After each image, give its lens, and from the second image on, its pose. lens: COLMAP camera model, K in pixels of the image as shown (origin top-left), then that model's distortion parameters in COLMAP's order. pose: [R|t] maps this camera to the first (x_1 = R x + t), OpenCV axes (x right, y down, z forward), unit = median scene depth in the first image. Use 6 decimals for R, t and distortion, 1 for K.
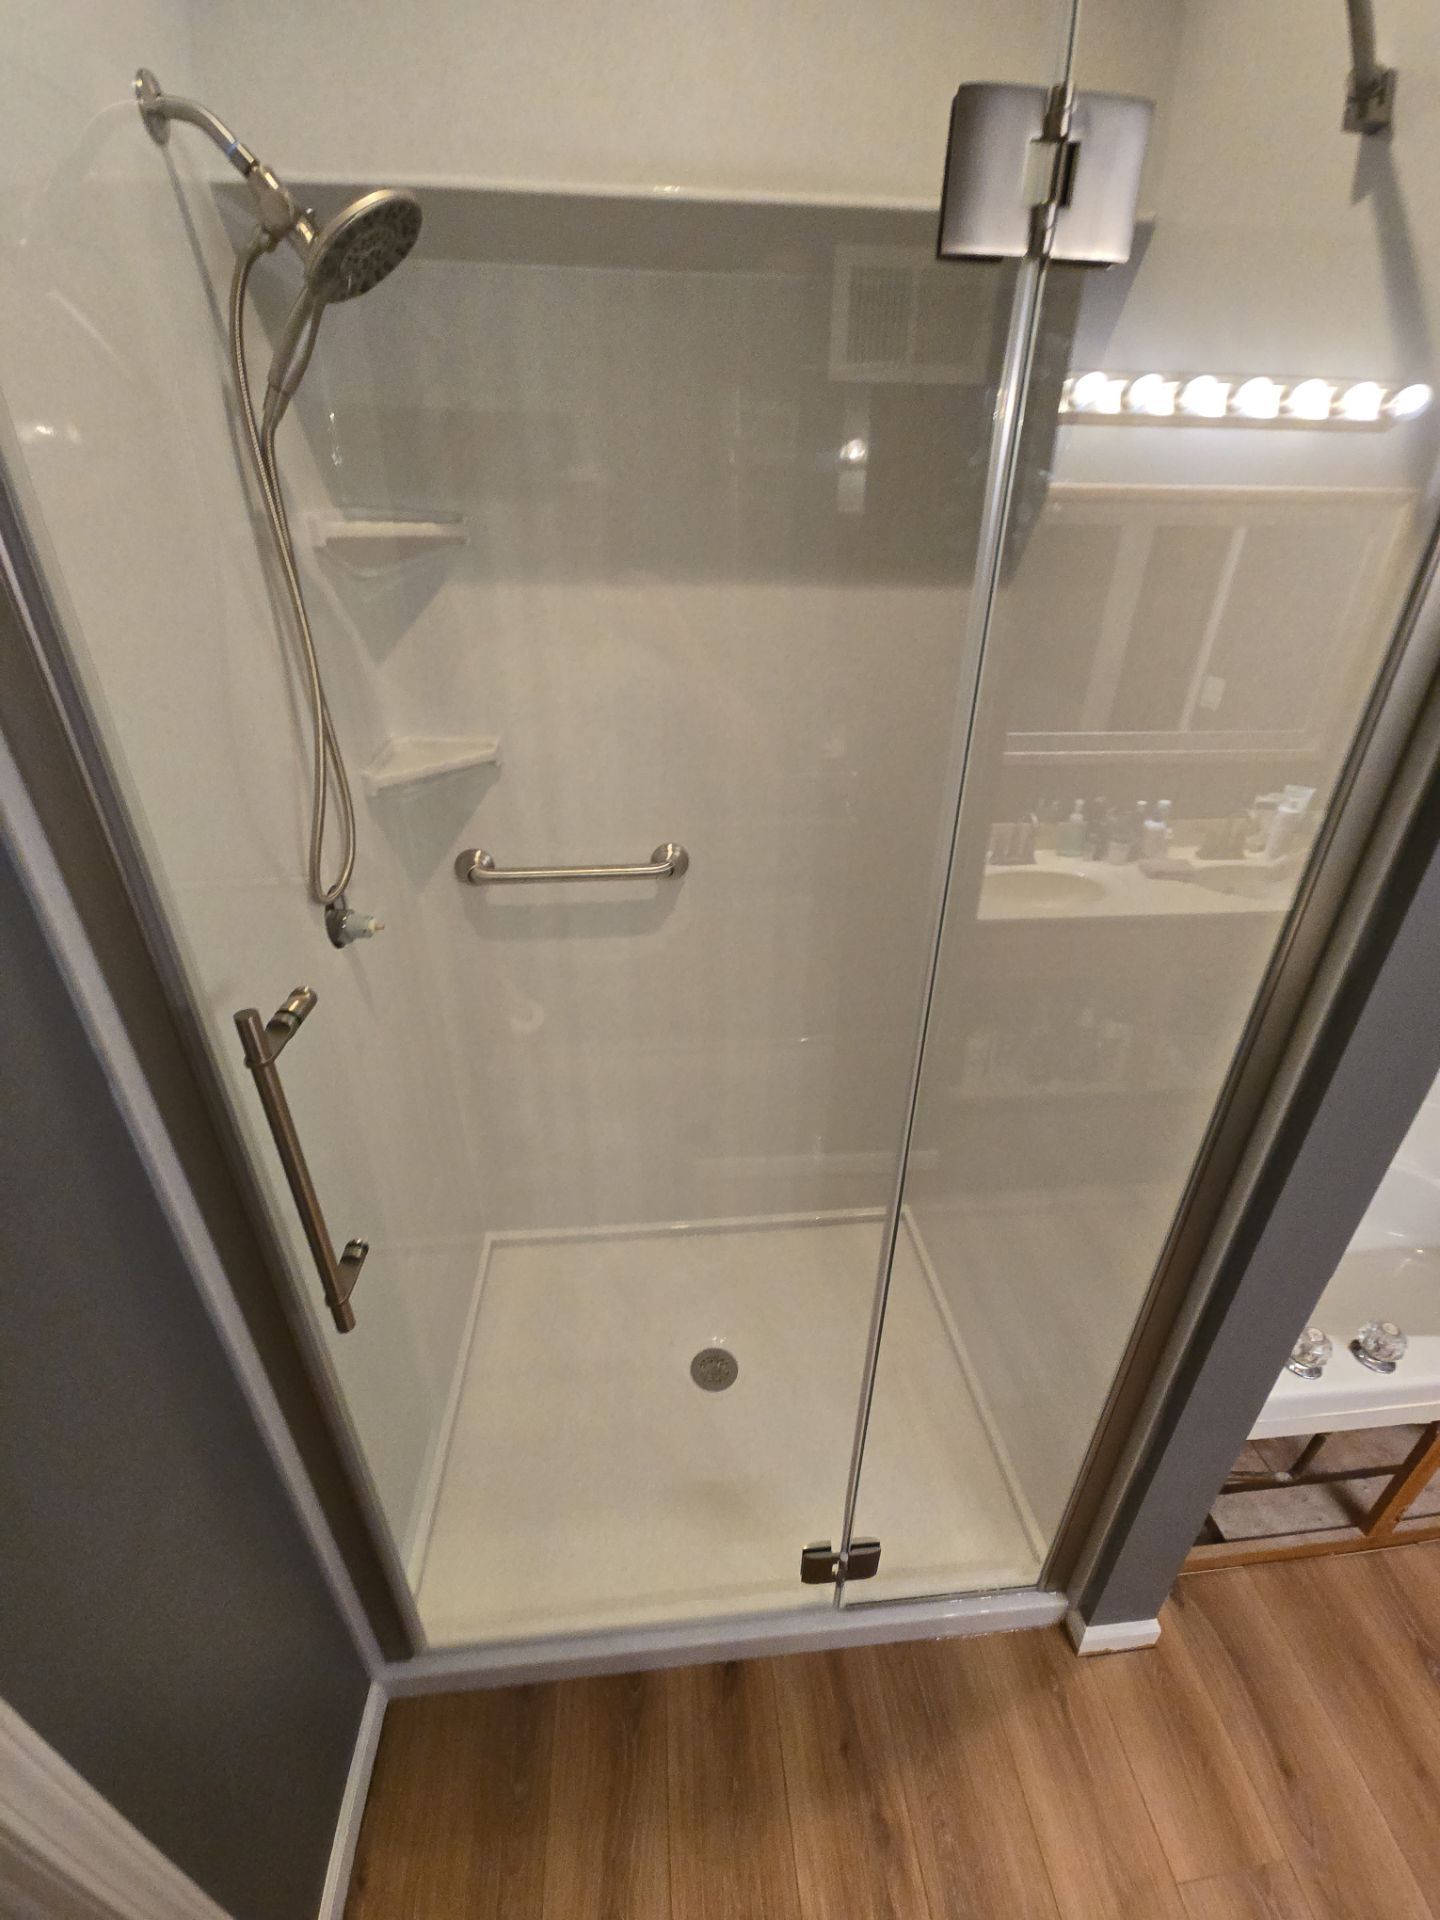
lens RADIAL K [[773.1, 0, 721.9], [0, 773.1, 950.4], [0, 0, 1]] dist [0.005948, -0.007015]
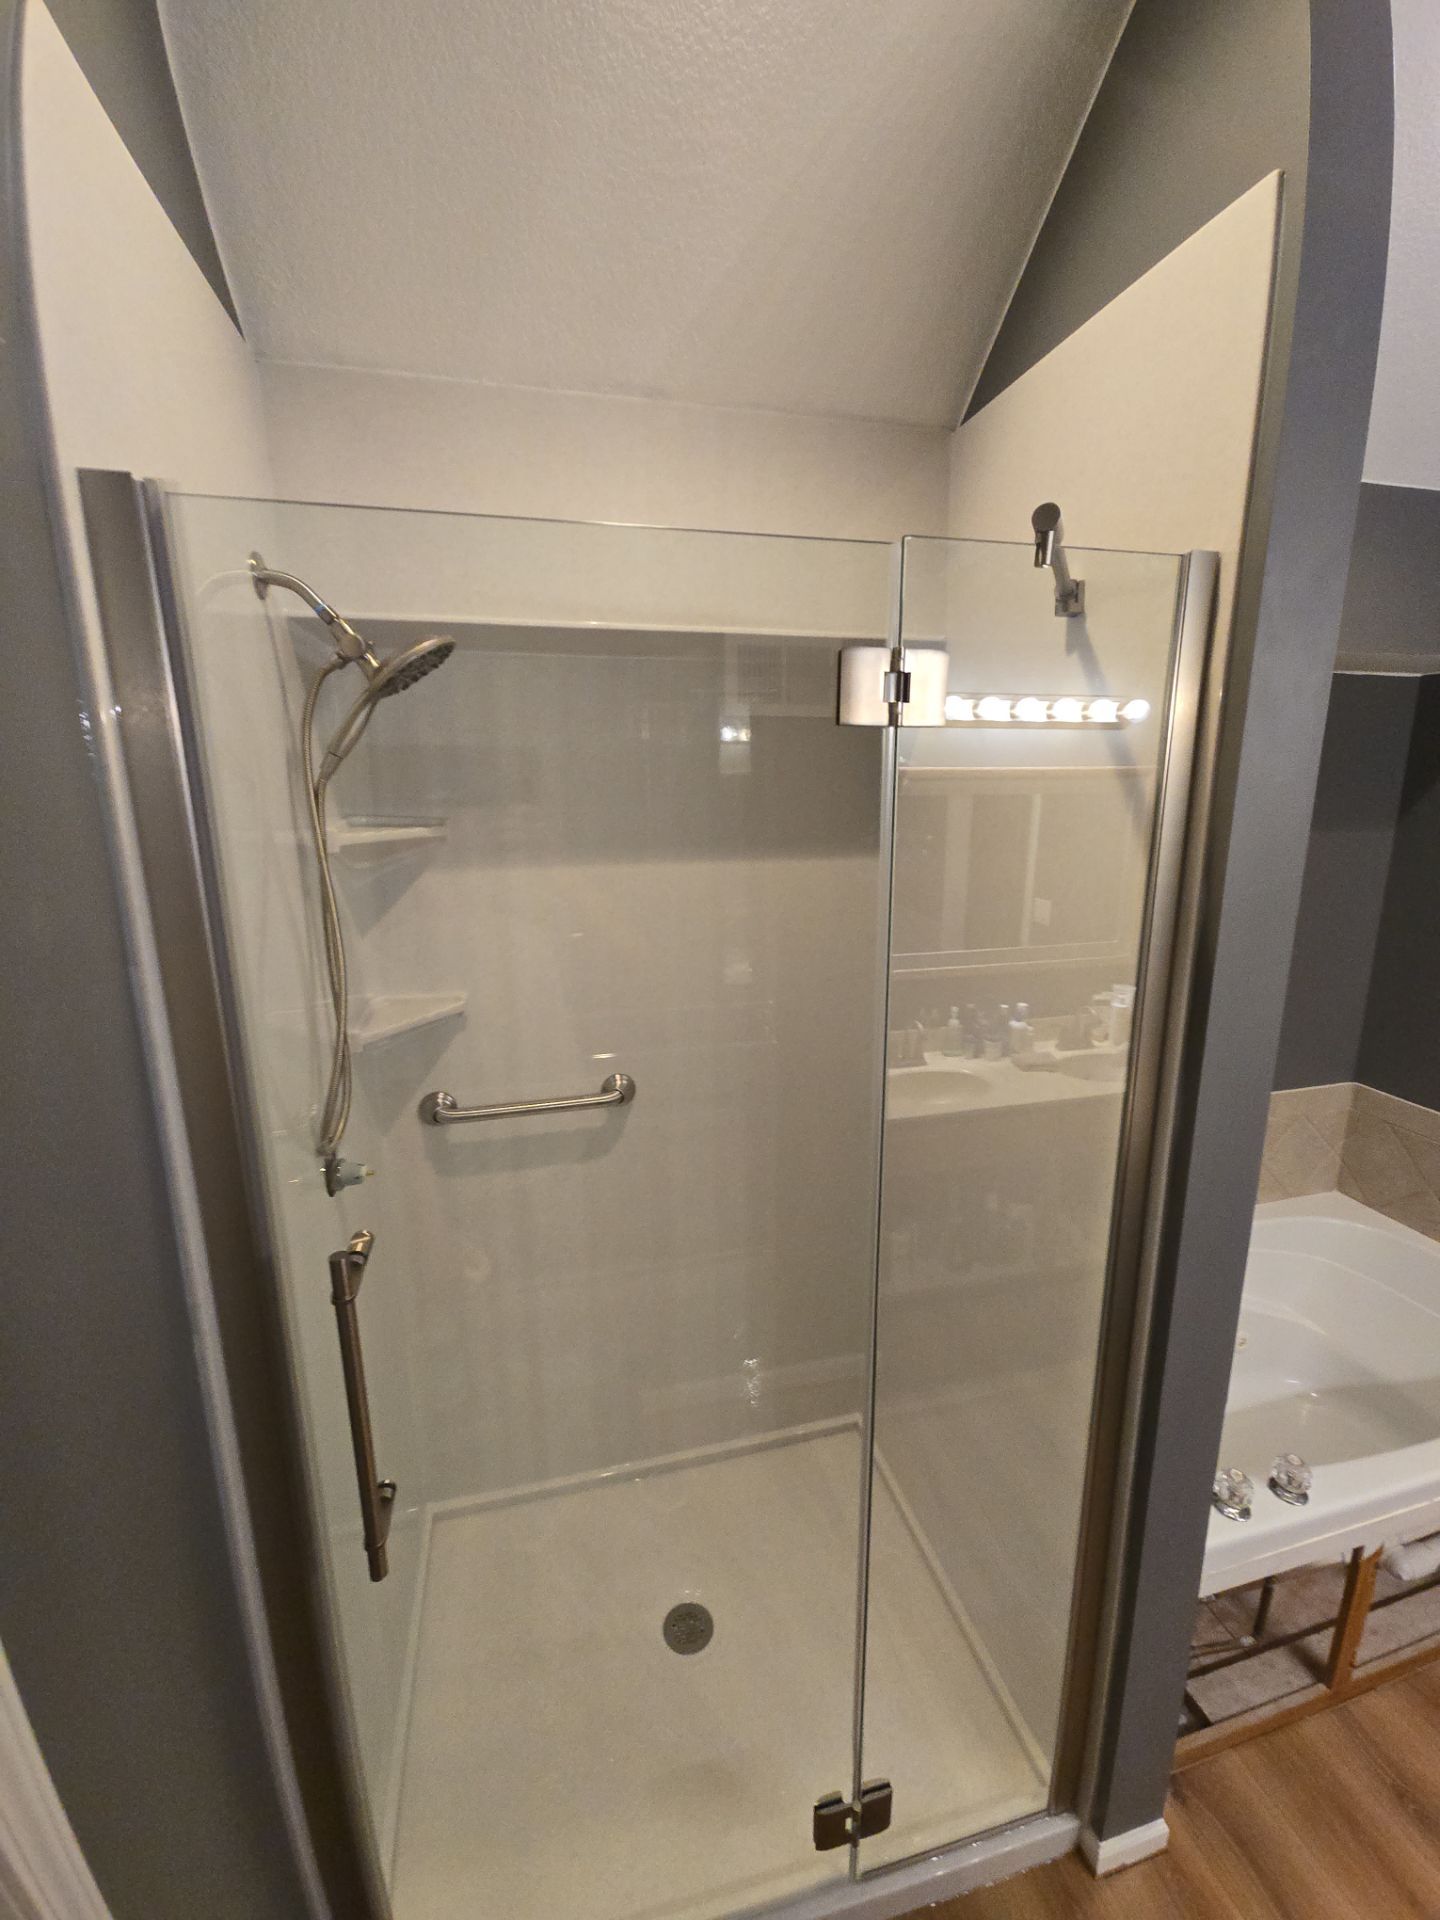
lens RADIAL K [[770.6, 0, 719.8], [0, 770.6, 950.0], [0, 0, 1]] dist [0.001533, -0.008531]
pose [[0.988654, -0.048048, 0.142319, -0.076579], [0.084530, 0.961166, -0.262706, -0.004415], [-0.124170, 0.271755, 0.954322, -0.141380]]
